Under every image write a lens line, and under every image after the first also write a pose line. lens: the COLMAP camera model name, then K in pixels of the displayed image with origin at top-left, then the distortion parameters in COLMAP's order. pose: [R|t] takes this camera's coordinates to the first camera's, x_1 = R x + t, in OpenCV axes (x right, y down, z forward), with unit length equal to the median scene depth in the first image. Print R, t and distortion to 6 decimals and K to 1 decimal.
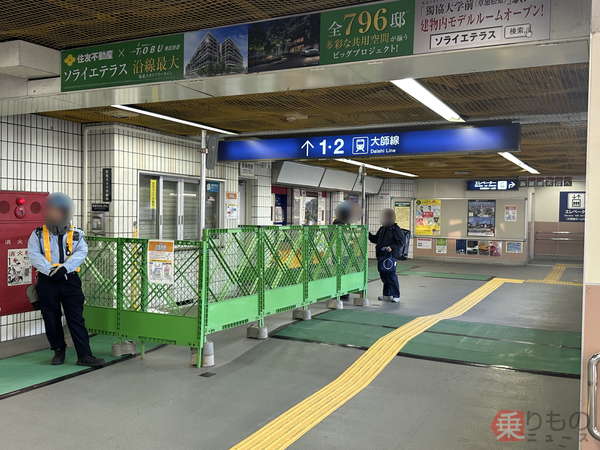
lens RADIAL K [[596.2, 0, 300.0], [0, 596.2, 225.0], [0, 0, 1]] dist [0.148231, -0.001248]
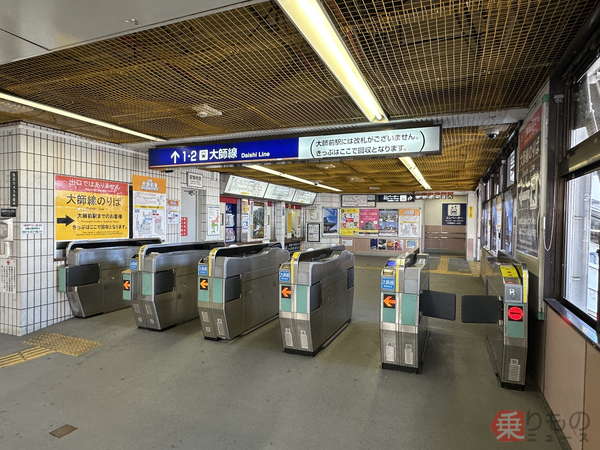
lens RADIAL K [[371.4, 0, 300.0], [0, 371.4, 225.0], [0, 0, 1]] dist [-0.001827, -0.000712]
pose [[0.996854, -0.002302, 0.079232, 0.046619], [0.002635, 0.999988, -0.004096, -0.003907], [-0.079221, 0.004292, 0.996848, 0.231534]]
